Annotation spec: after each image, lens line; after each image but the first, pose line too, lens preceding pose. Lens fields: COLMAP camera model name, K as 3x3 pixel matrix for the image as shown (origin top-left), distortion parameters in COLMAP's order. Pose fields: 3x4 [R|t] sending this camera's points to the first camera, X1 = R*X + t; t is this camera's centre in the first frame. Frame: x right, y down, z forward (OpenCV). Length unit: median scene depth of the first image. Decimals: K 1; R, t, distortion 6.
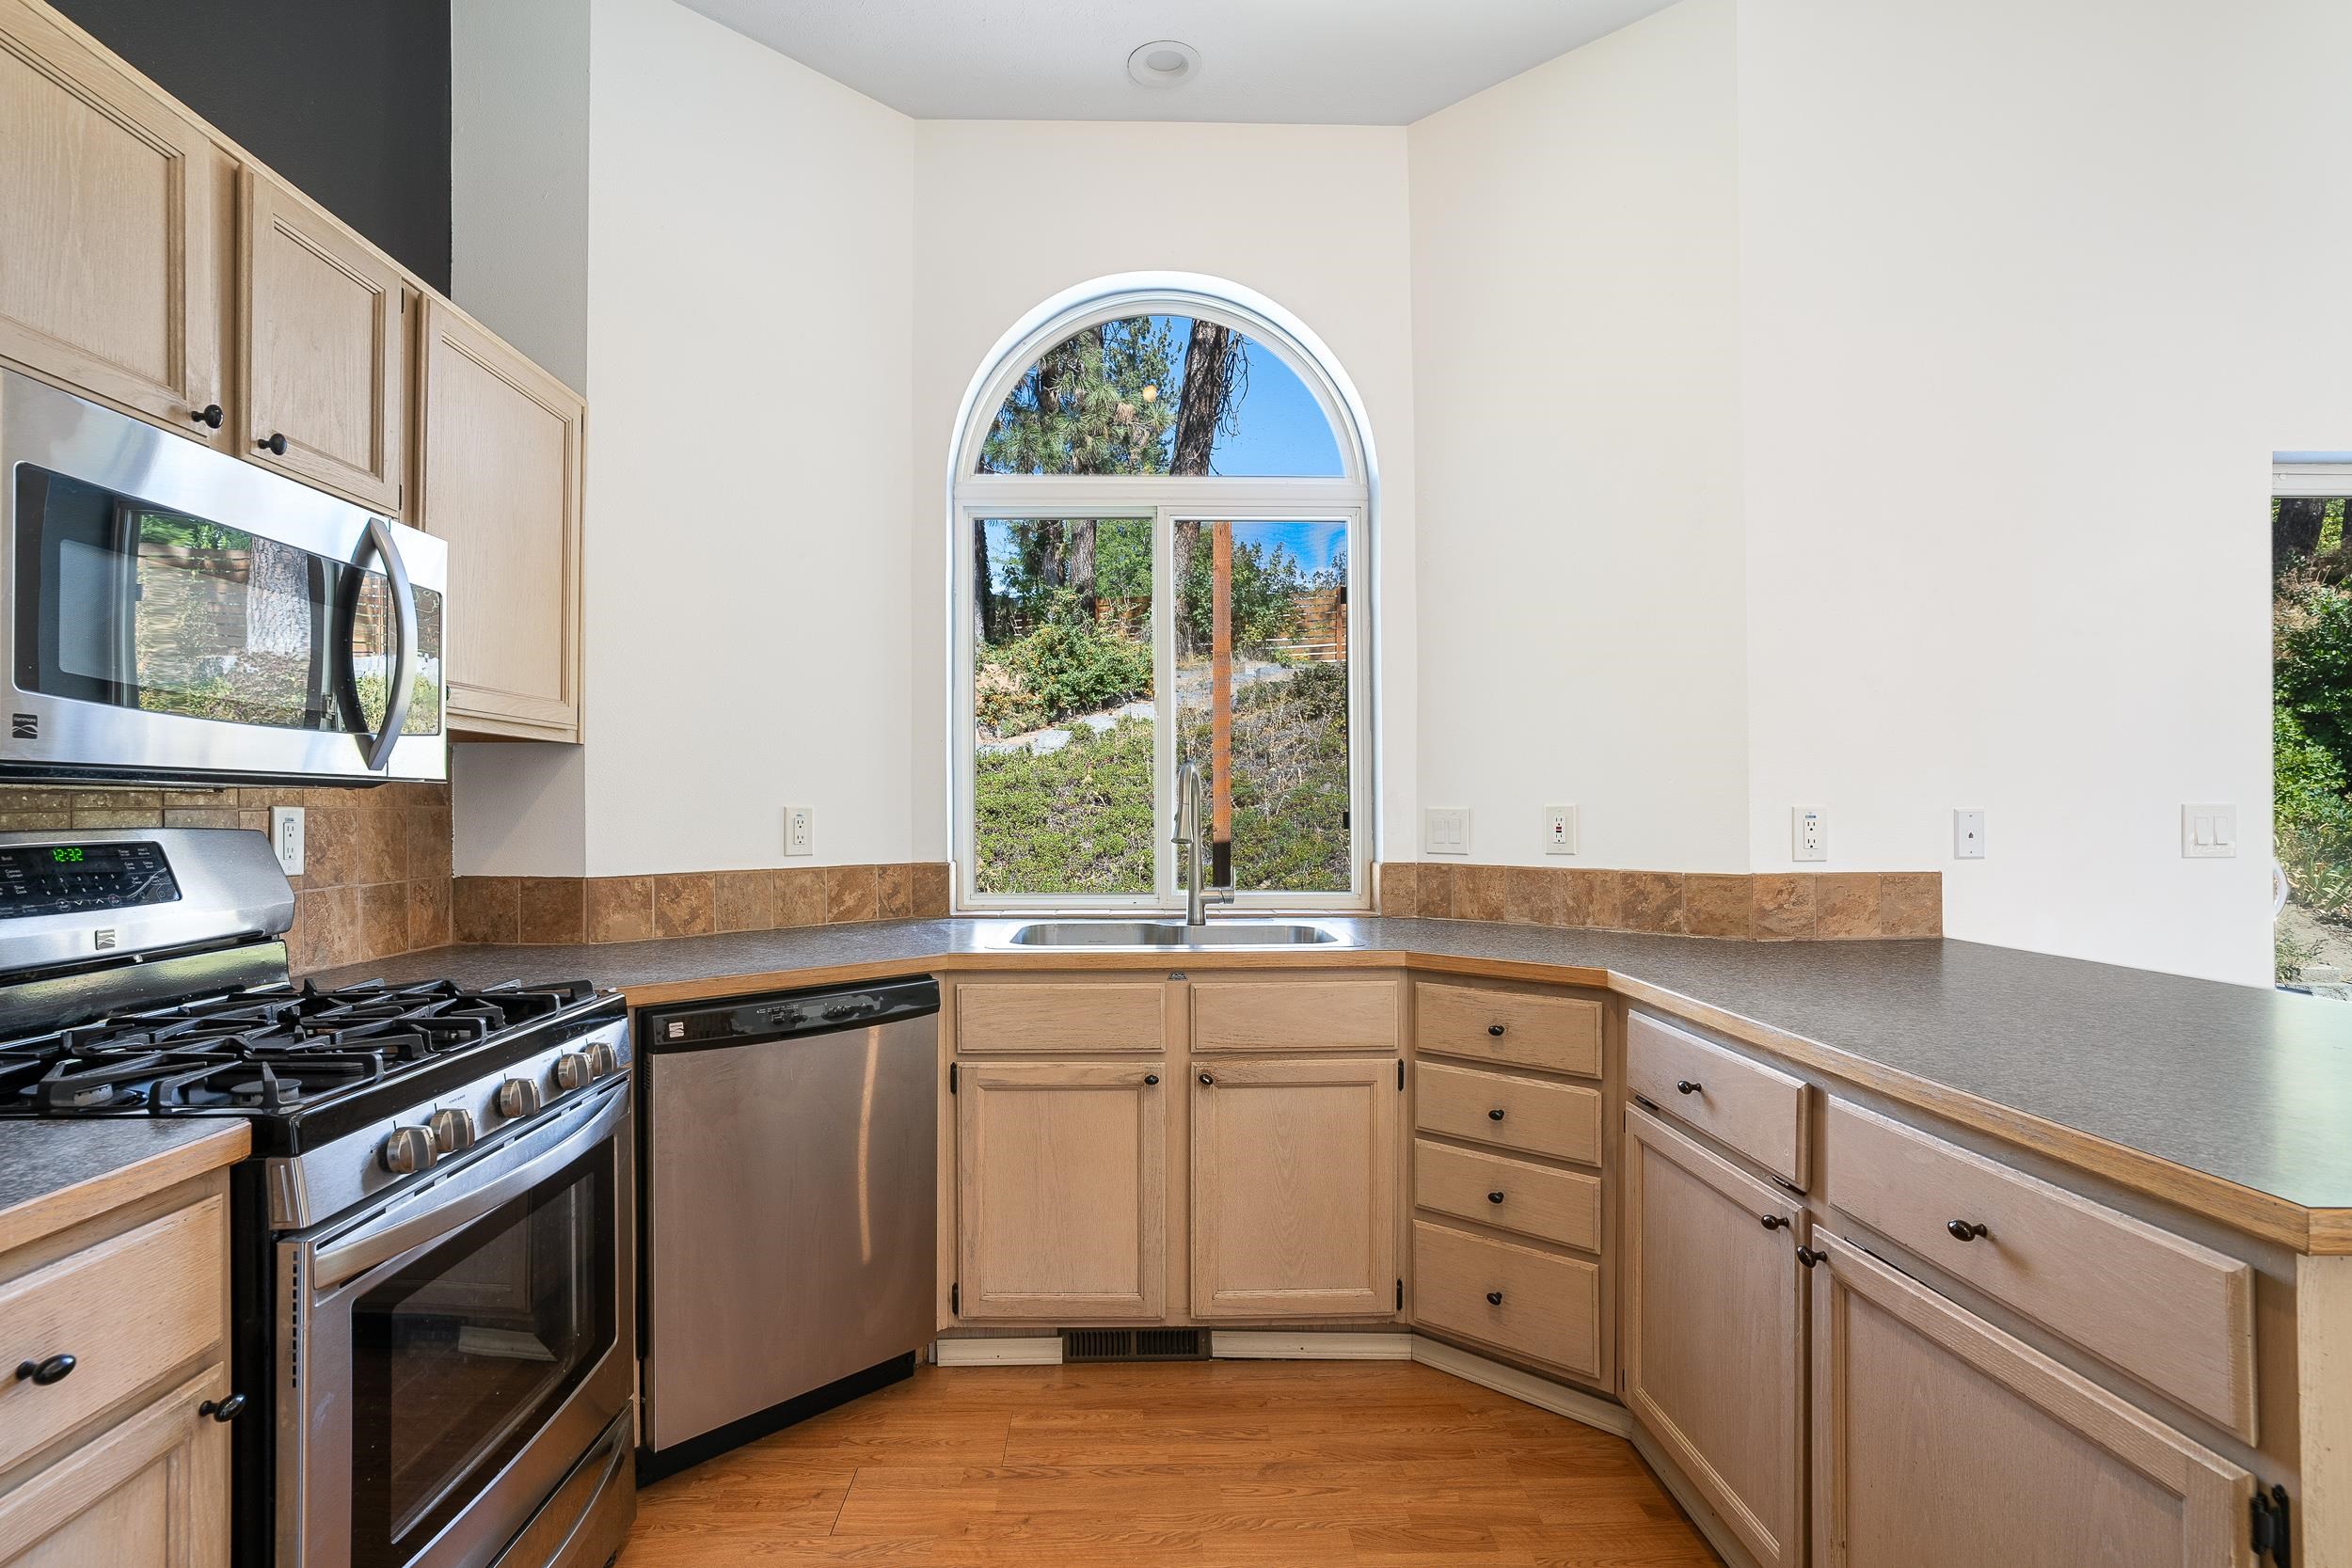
lens RADIAL K [[1156.1, 0, 1169.6], [0, 1156.1, 786.9], [0, 0, 1]] dist [-0.013459, 0.004209]
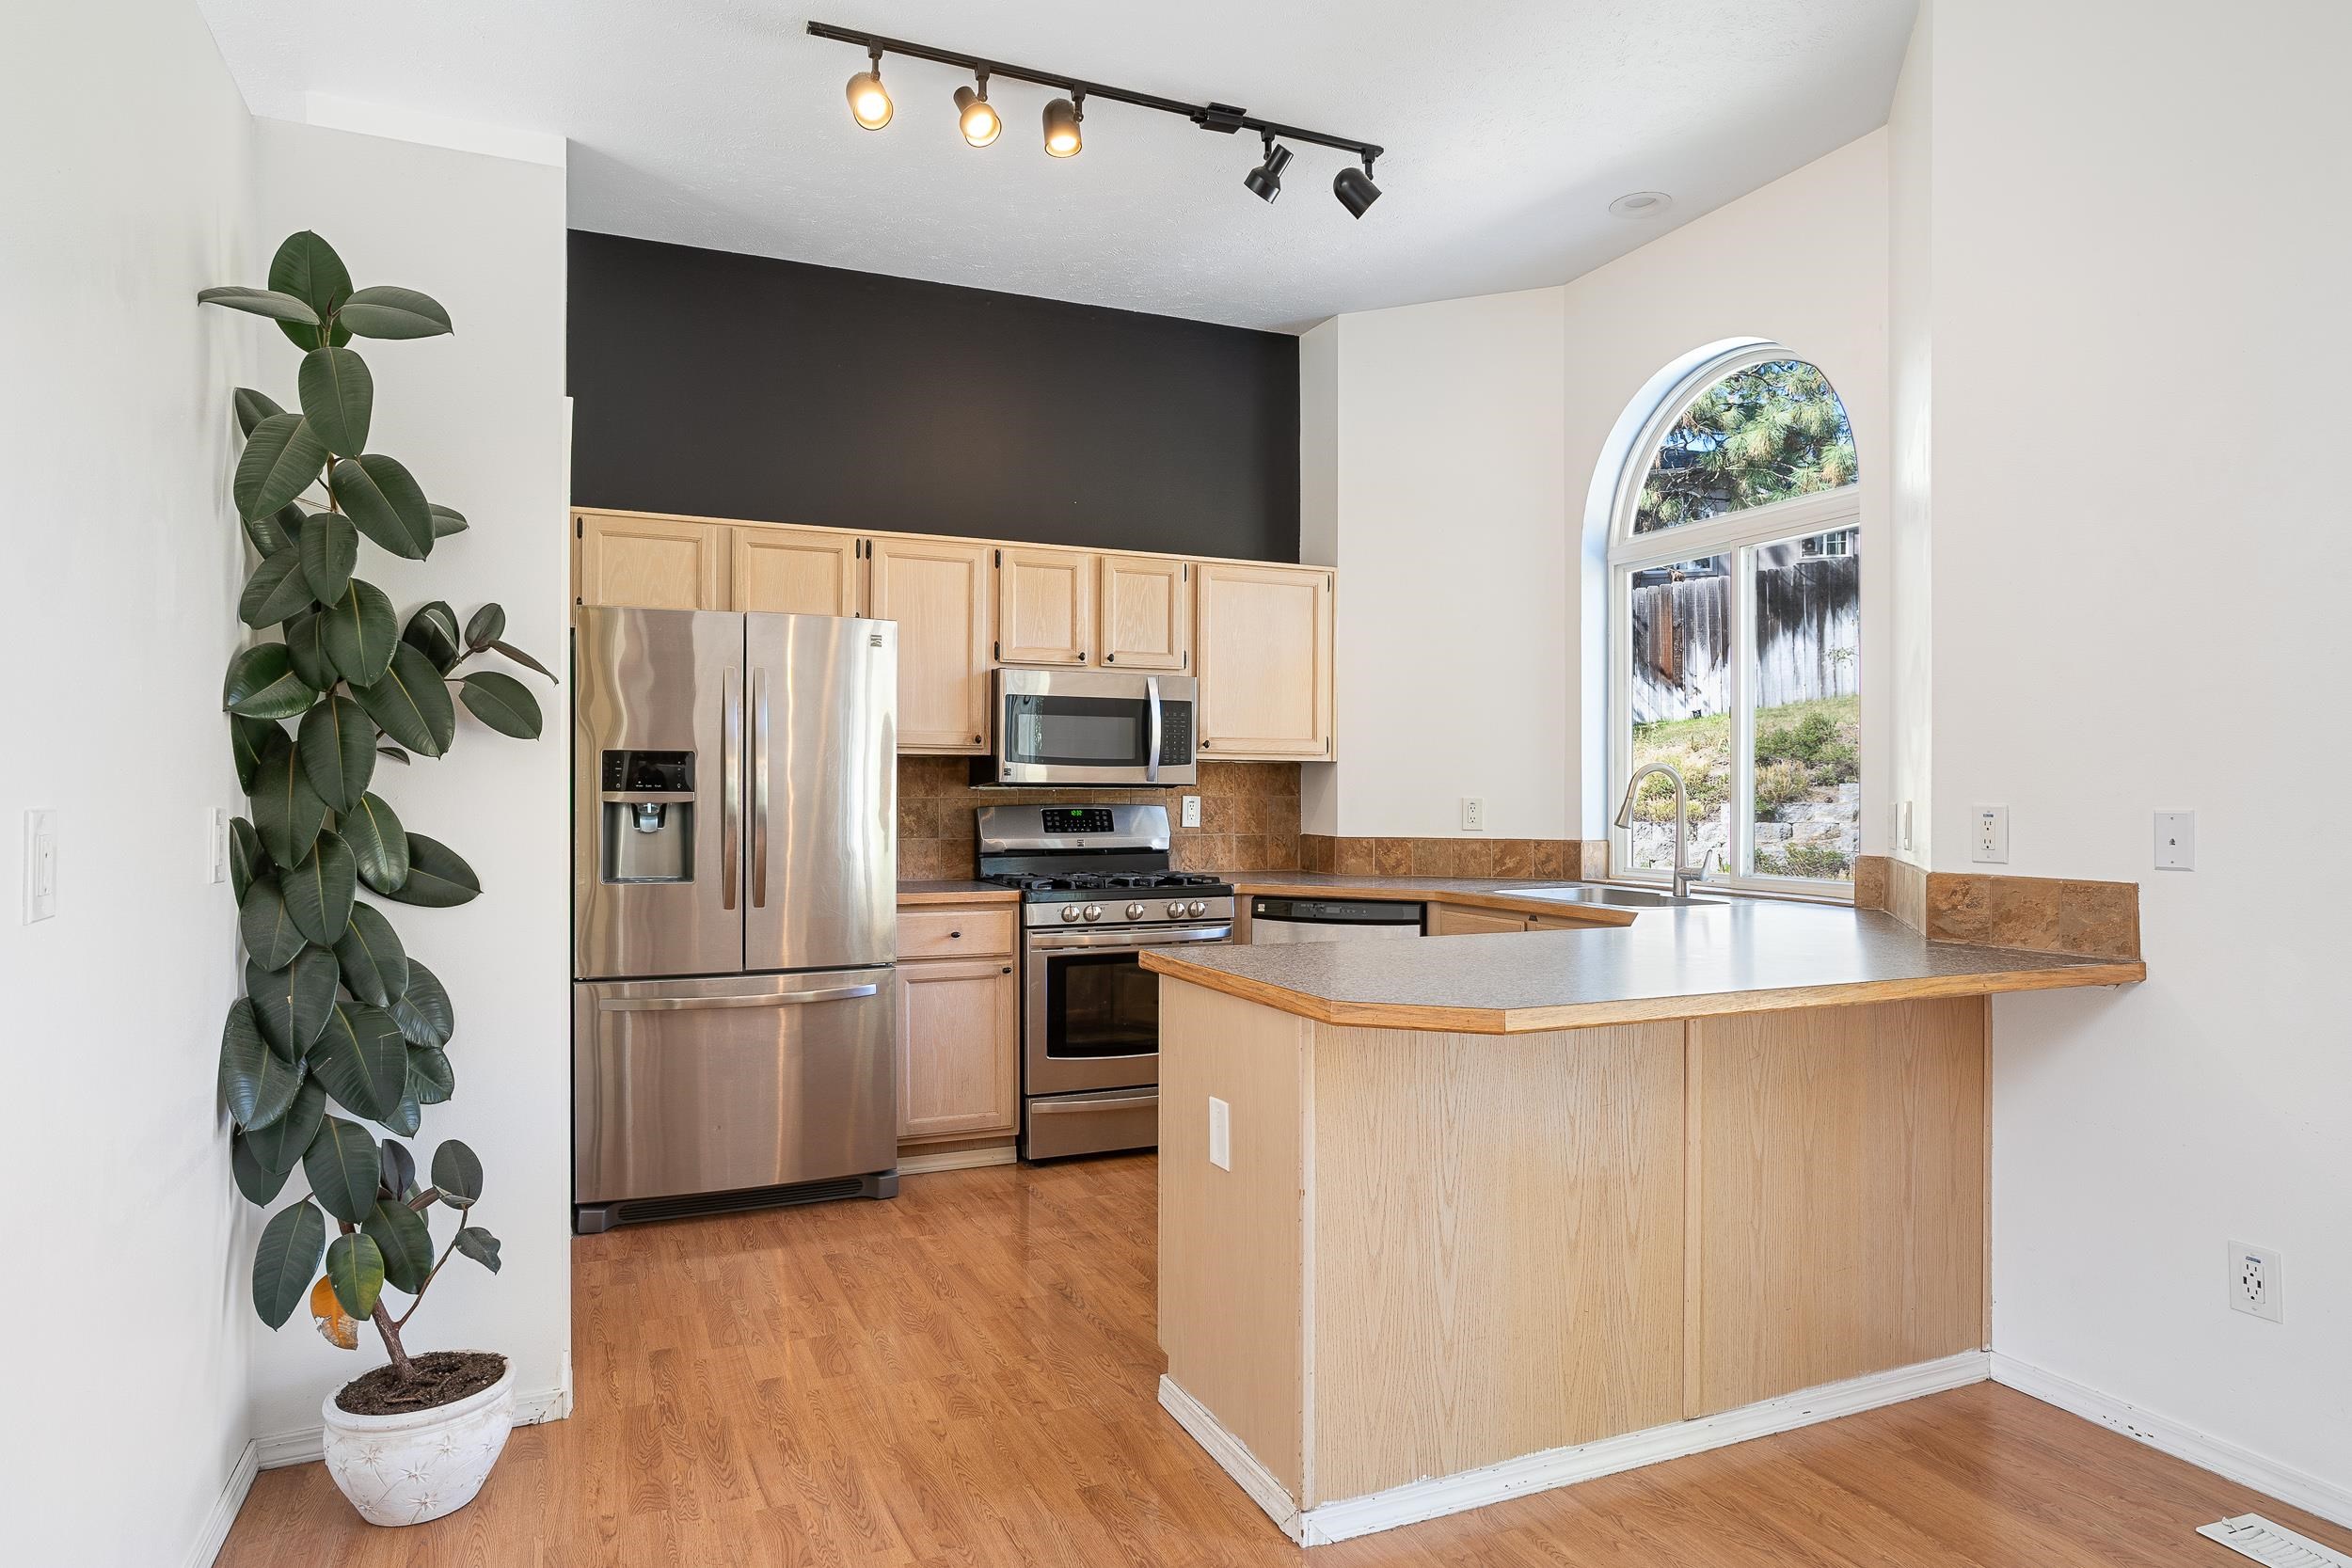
lens RADIAL K [[1399.4, 0, 1178.8], [0, 1399.4, 786.3], [0, 0, 1]] dist [-0.001373, 0.000490]
pose [[0.379505, -0.000908, -0.925189, 1.367555], [0.010651, 0.999938, 0.003388, -0.009071], [0.925128, -0.011140, 0.379491, -0.047864]]
